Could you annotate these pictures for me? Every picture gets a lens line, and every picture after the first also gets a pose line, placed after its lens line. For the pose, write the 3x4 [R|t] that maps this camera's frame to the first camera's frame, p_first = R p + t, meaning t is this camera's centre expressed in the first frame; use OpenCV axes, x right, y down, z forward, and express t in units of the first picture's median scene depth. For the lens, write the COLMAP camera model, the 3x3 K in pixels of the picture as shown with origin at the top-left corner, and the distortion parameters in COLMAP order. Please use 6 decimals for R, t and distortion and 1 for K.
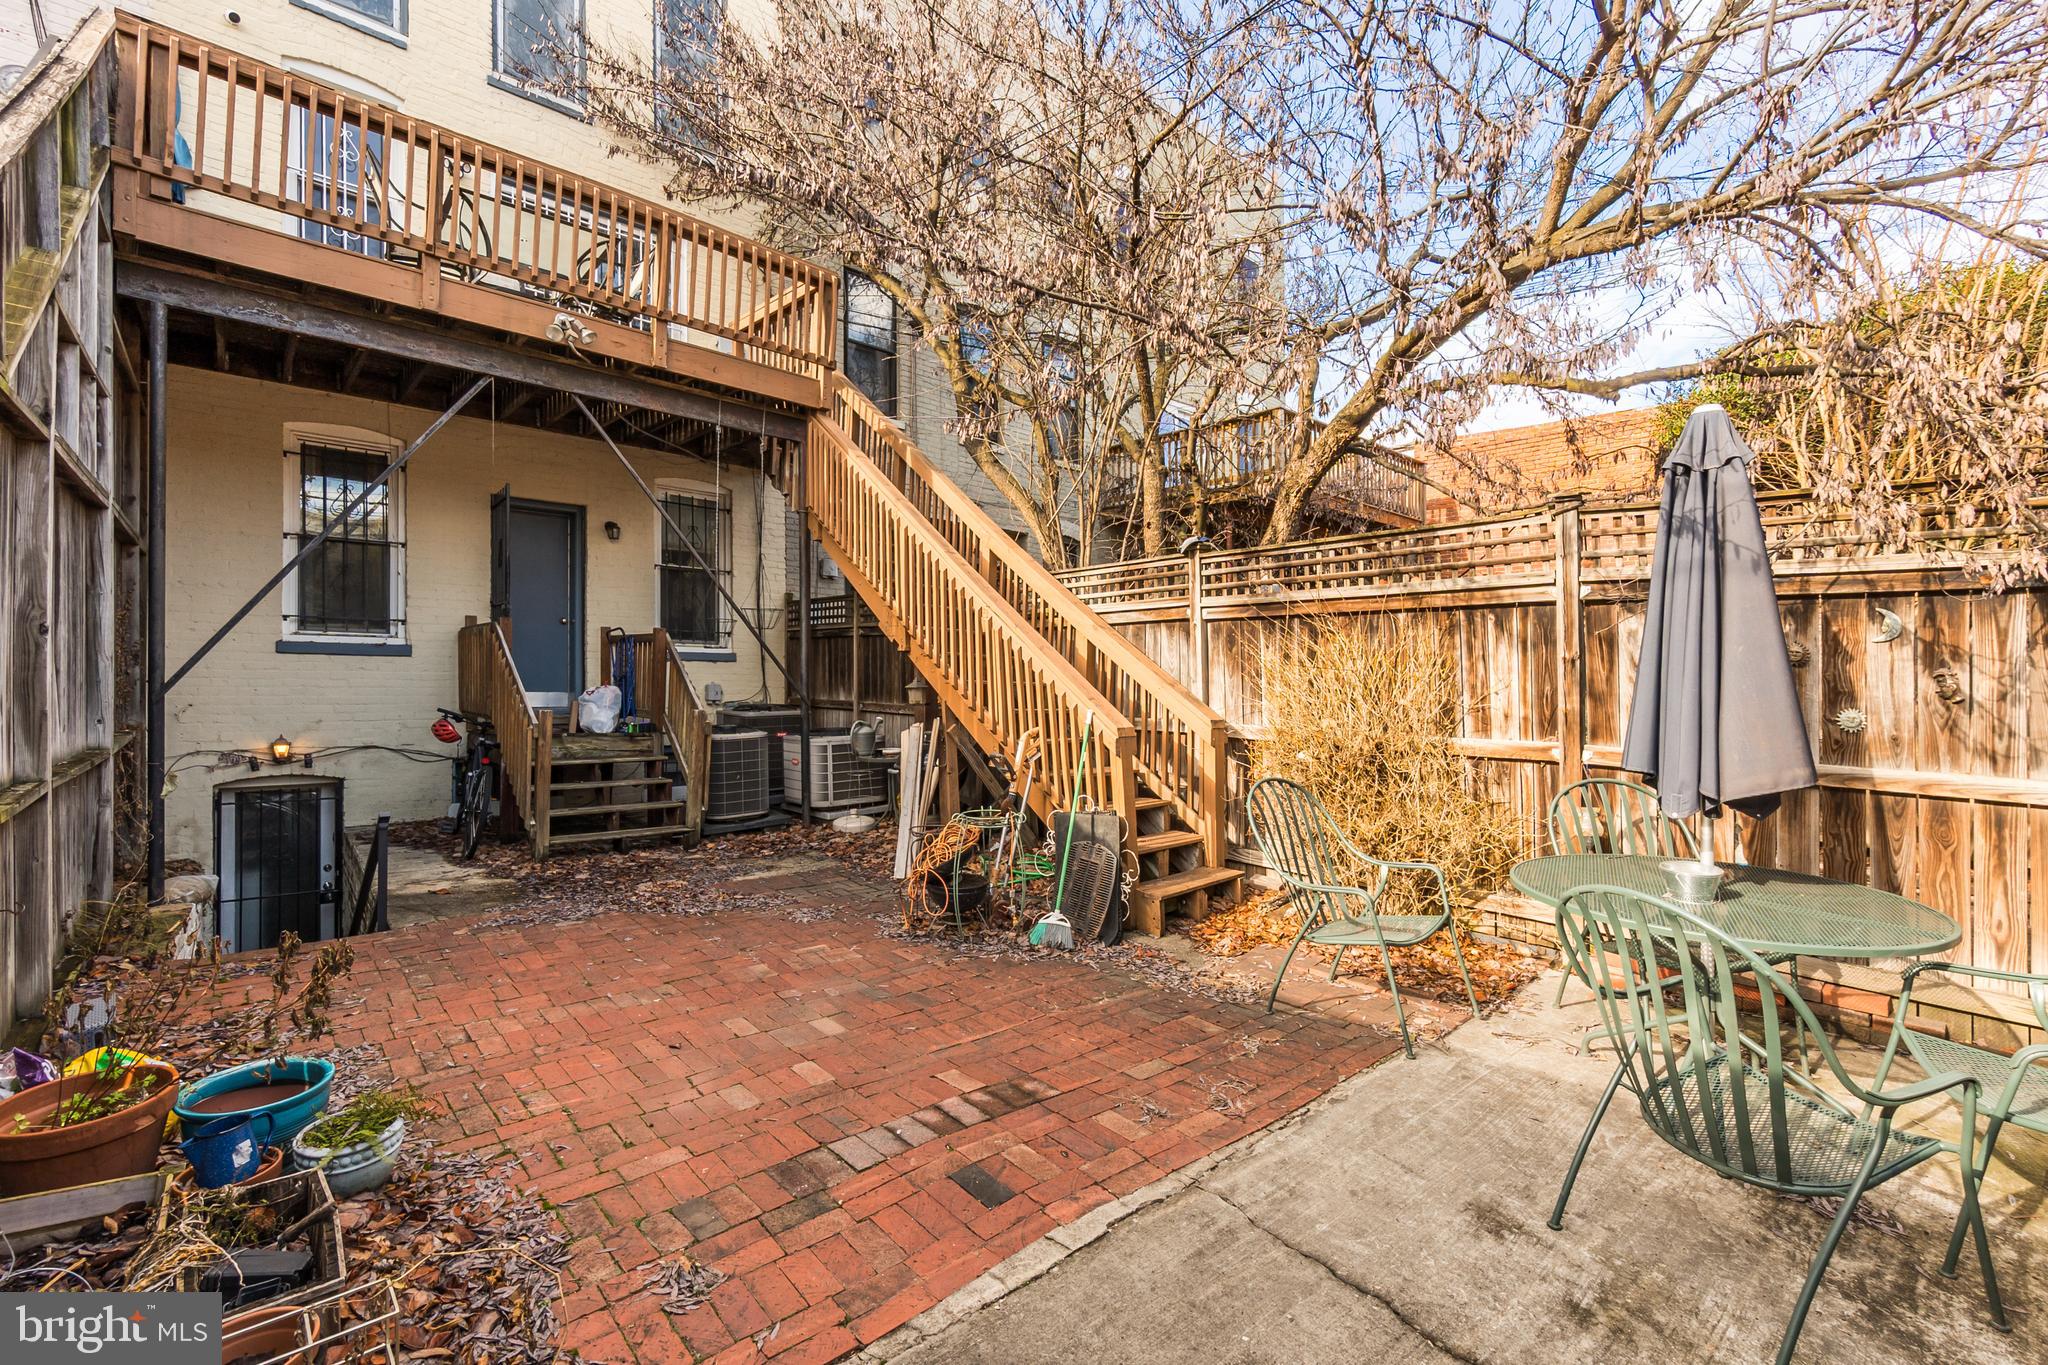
lens RADIAL K [[877.4, 0, 966.8], [0, 877.4, 671.6], [0, 0, 1]] dist [-0.007202, 0.001453]
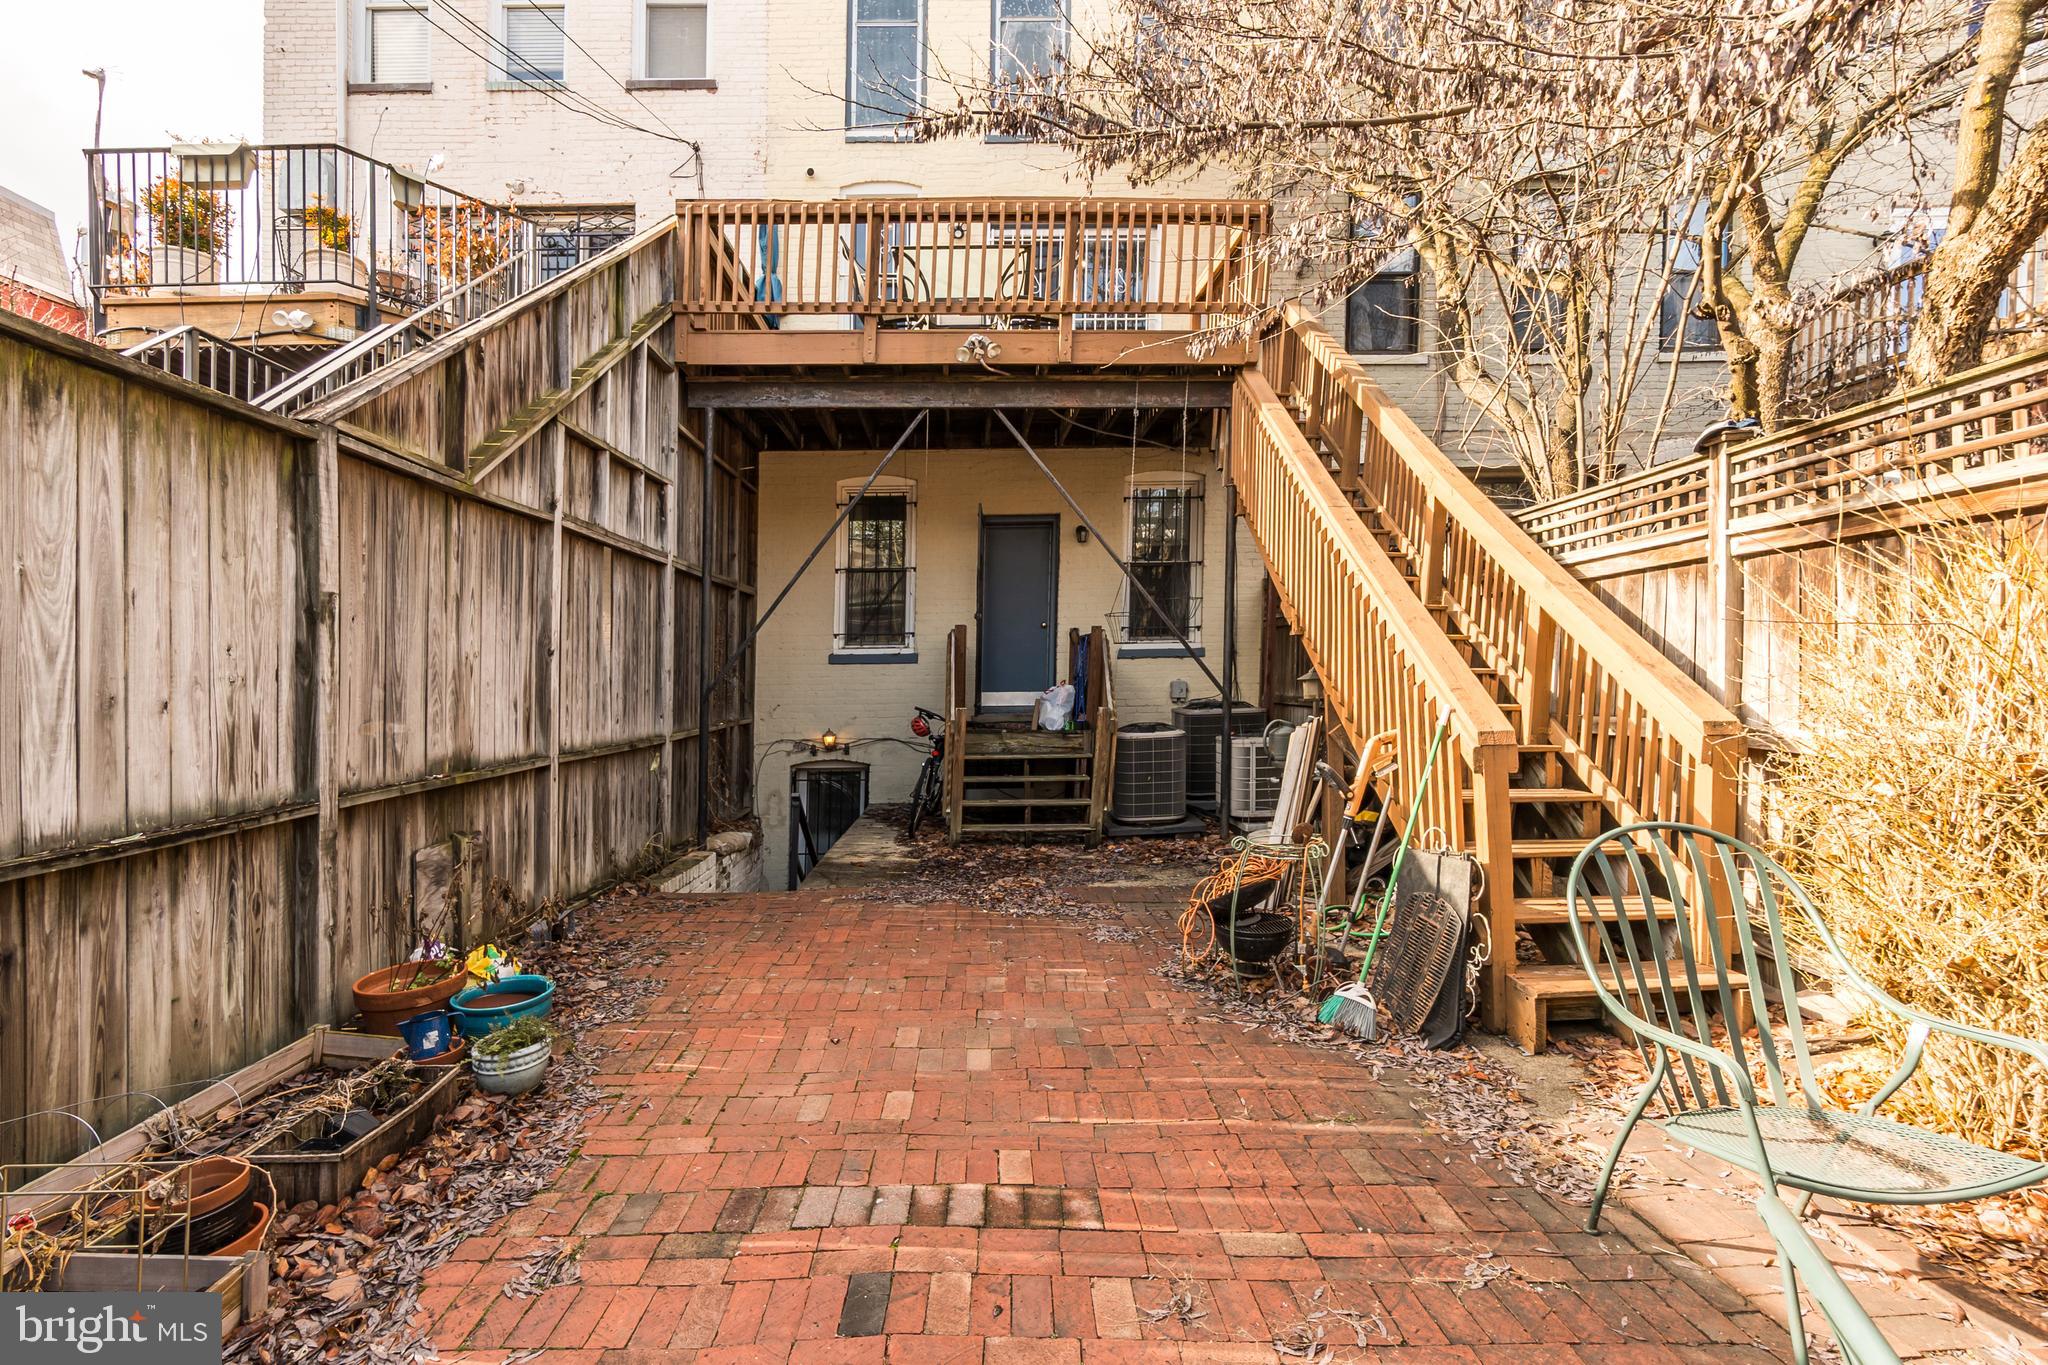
lens RADIAL K [[877.4, 0, 1020.8], [0, 877.4, 701.3], [0, 0, 1]] dist [-0.007202, 0.001453]
pose [[0.771254, -0.008002, -0.636478, 0.270995], [0.030005, 0.999266, 0.023795, 0.012225], [0.635820, -0.037449, 0.770928, 0.214156]]
